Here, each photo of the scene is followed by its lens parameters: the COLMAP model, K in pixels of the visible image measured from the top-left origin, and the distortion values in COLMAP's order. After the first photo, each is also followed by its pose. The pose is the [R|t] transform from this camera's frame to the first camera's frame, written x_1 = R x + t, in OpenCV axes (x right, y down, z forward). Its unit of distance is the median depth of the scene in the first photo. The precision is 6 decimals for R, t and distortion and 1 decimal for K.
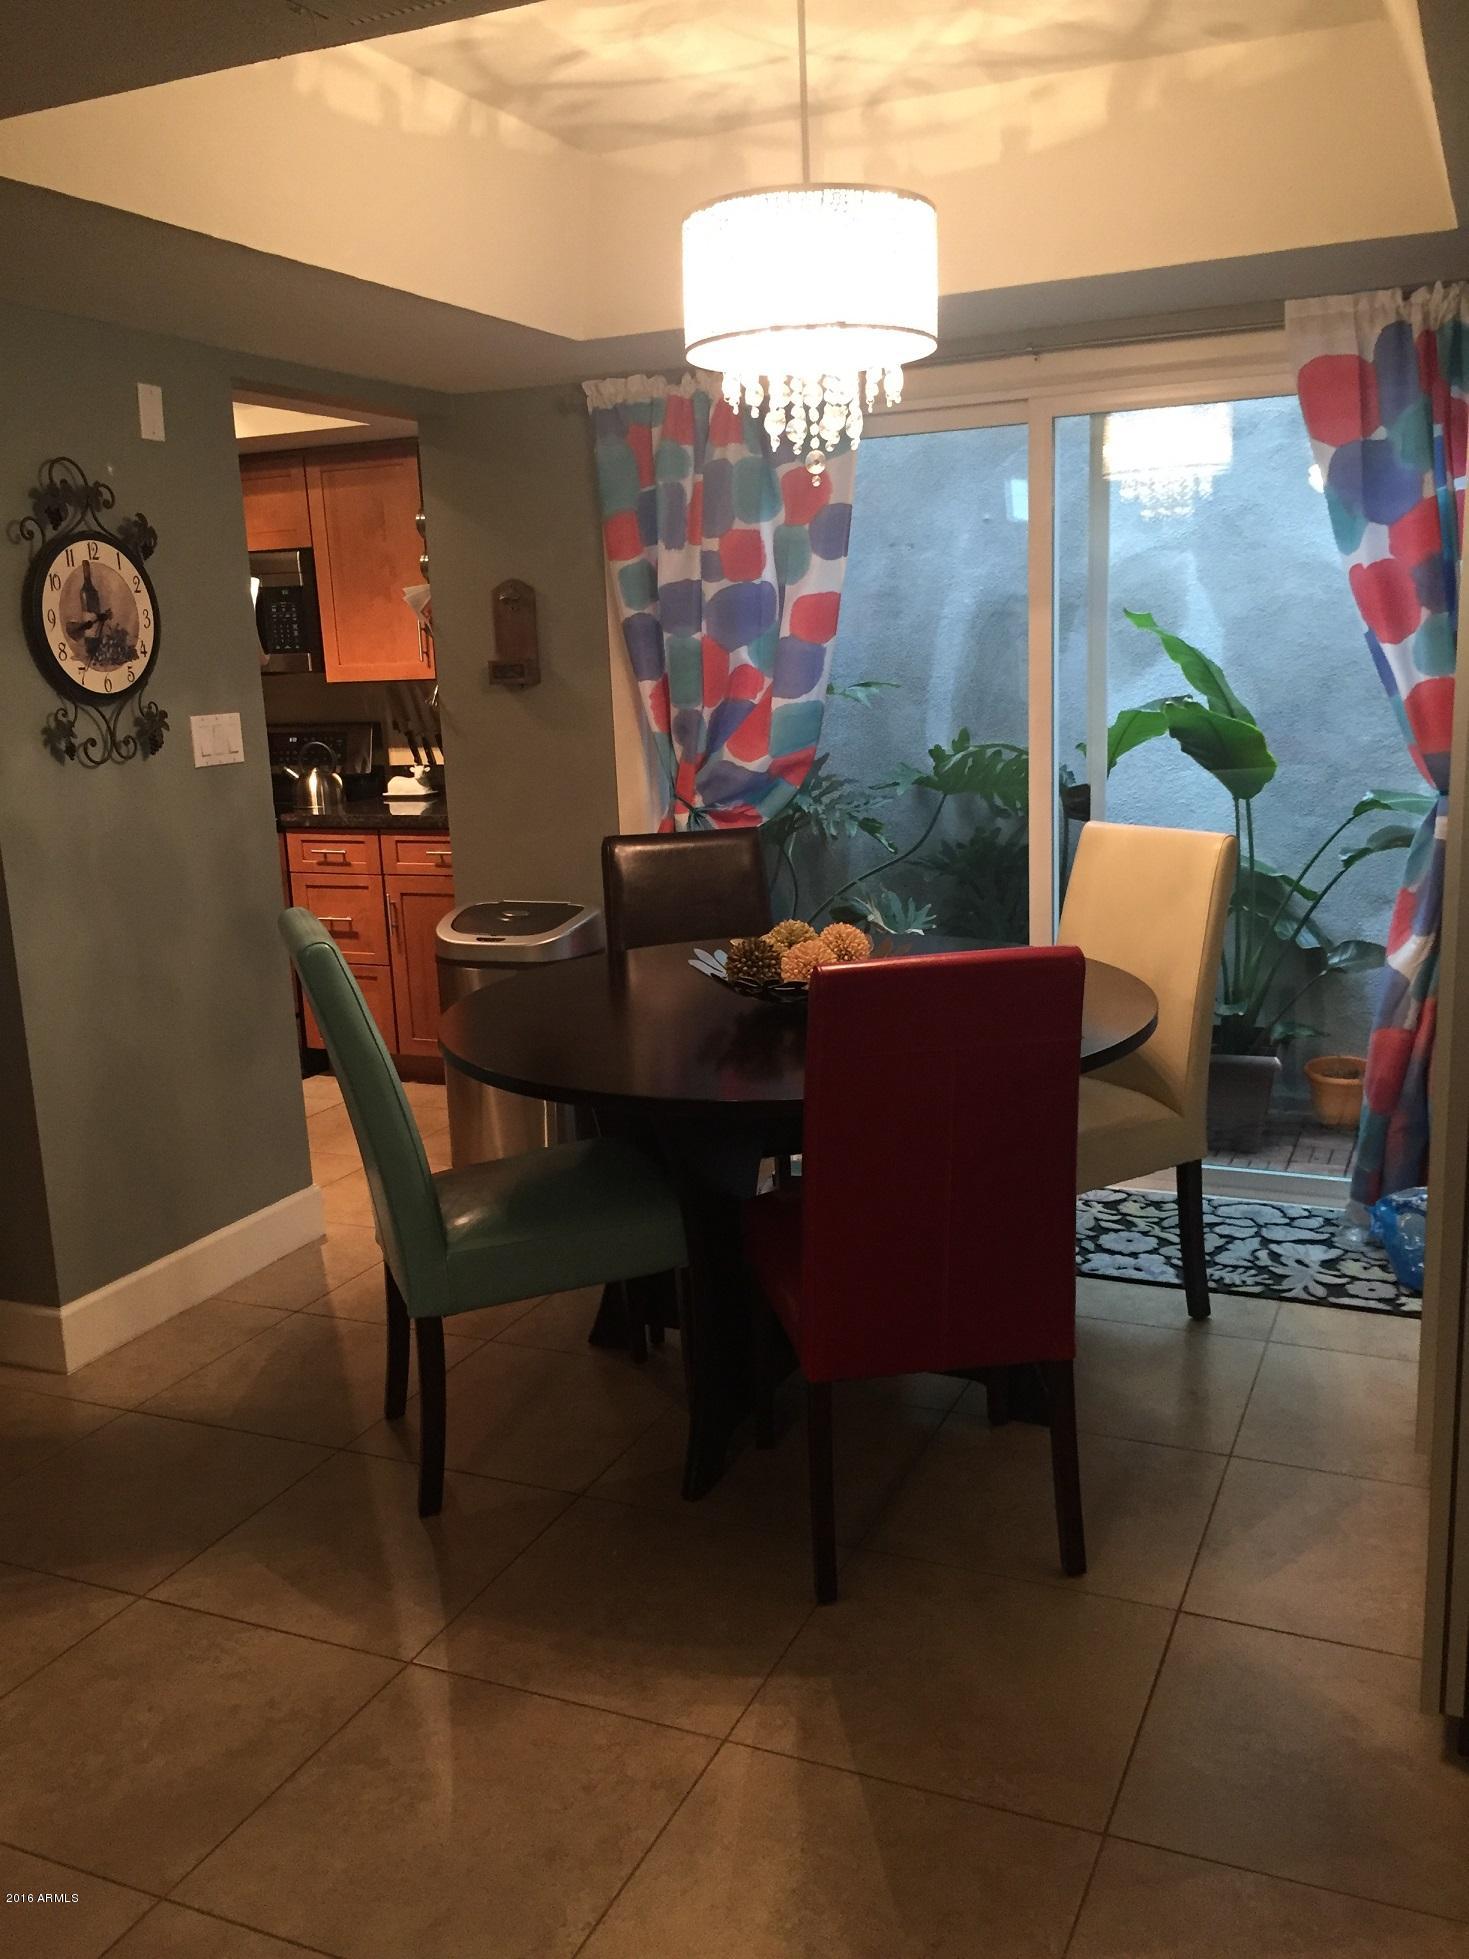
lens RADIAL K [[1688.8, 0, 734.5], [0, 1688.8, 979.5], [0, 0, 1]] dist [0.081094, -0.115365]
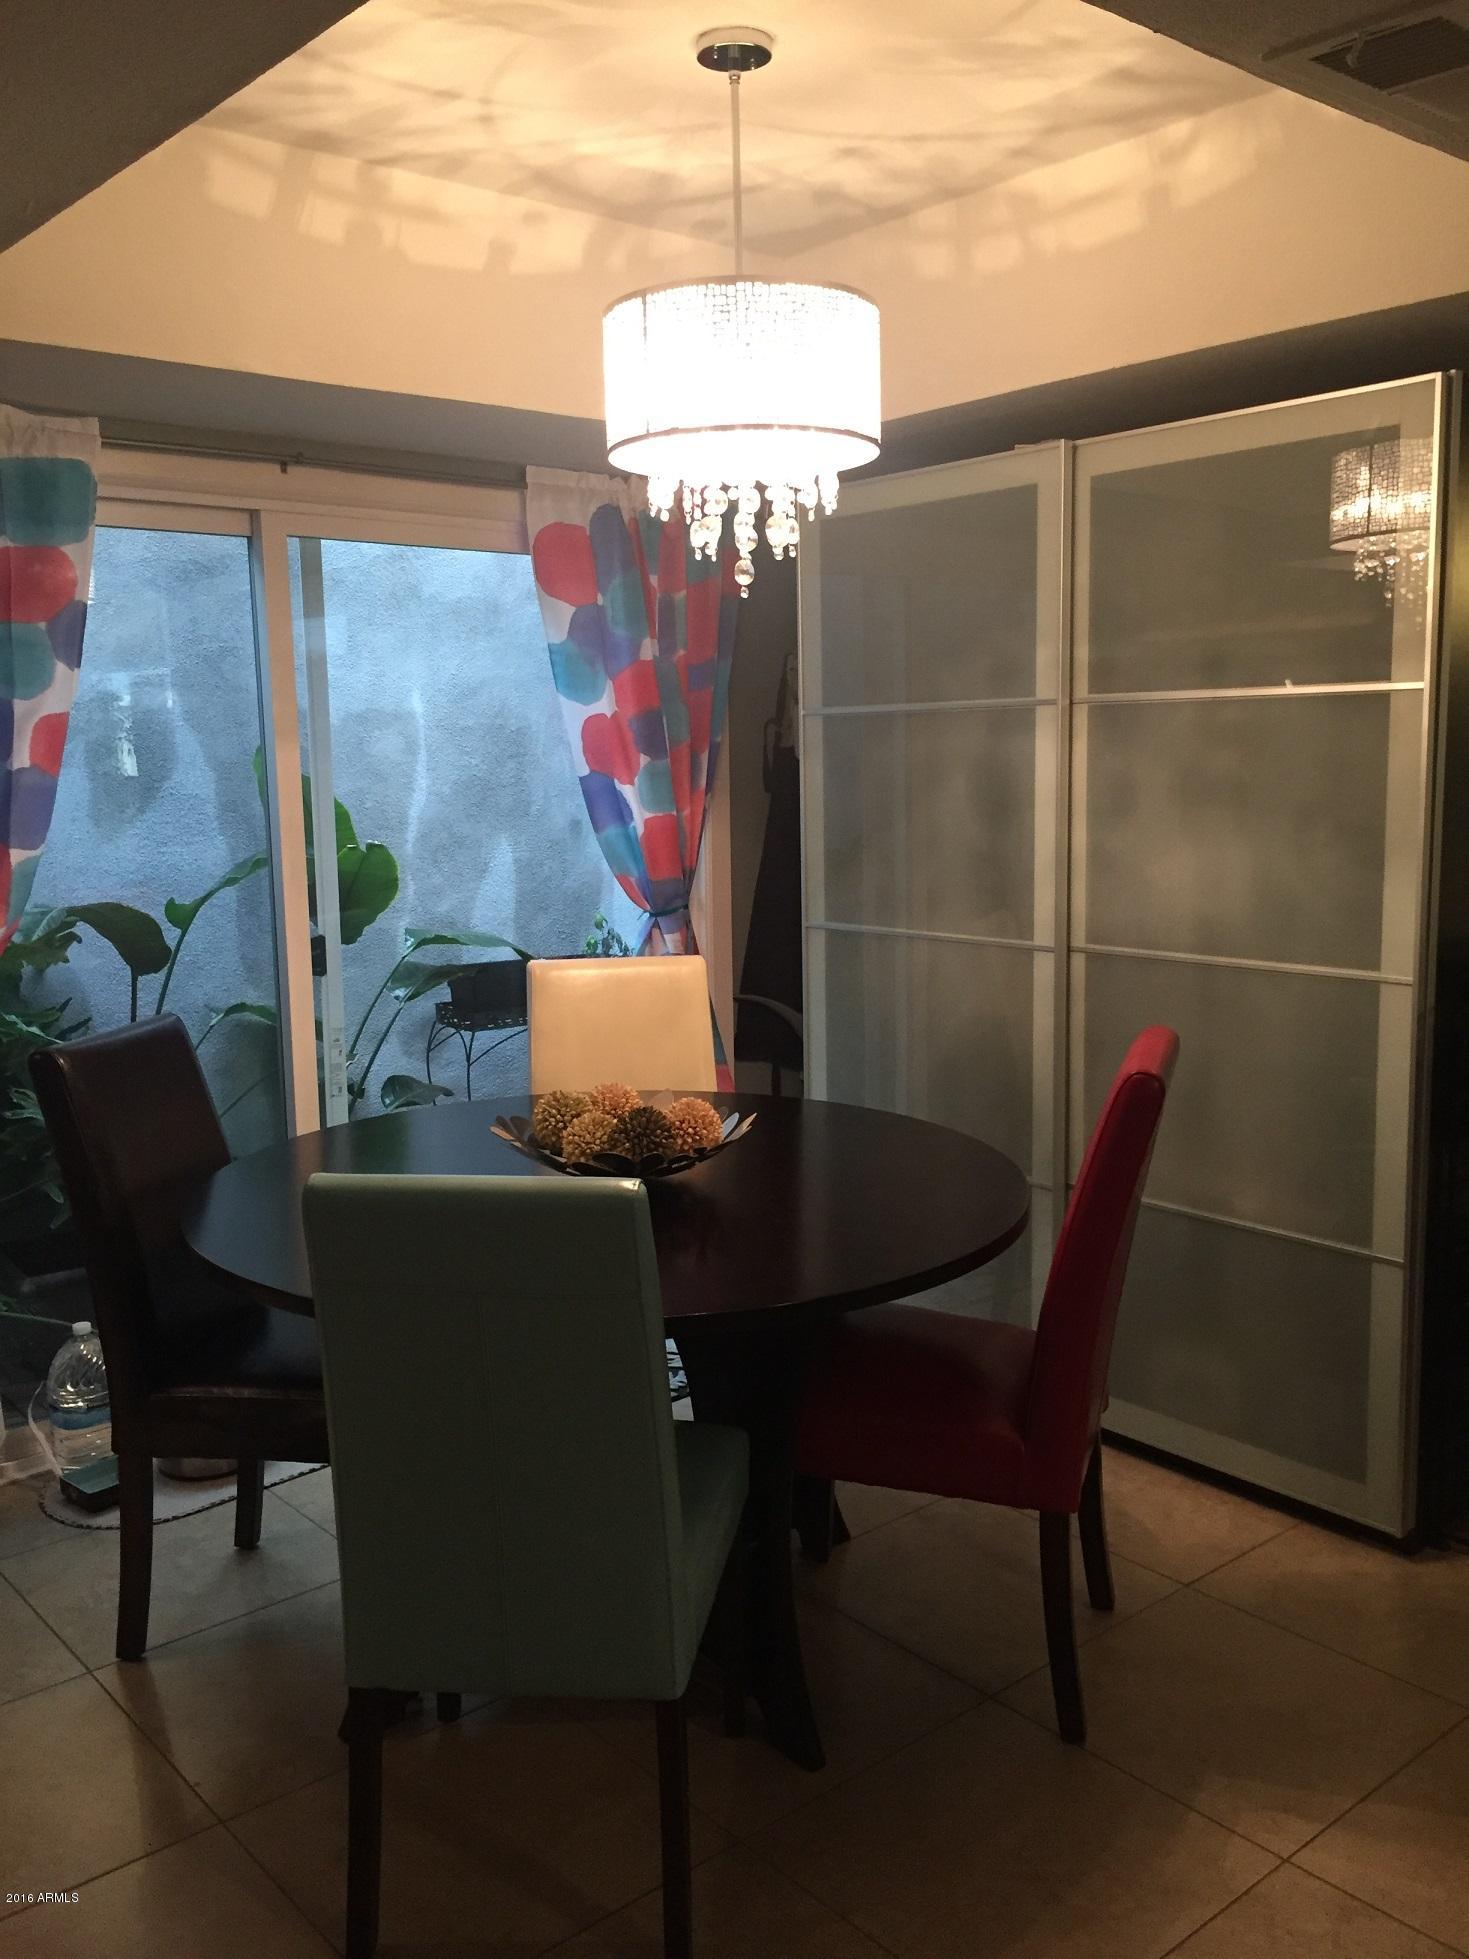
lens RADIAL K [[1688.8, 0, 734.5], [0, 1688.8, 979.5], [0, 0, 1]] dist [0.081094, -0.115365]
pose [[0.427954, -0.092426, 0.899062, -0.472579], [0.181045, 0.983362, 0.014915, -0.059456], [-0.885482, 0.156388, 0.437567, 0.373249]]
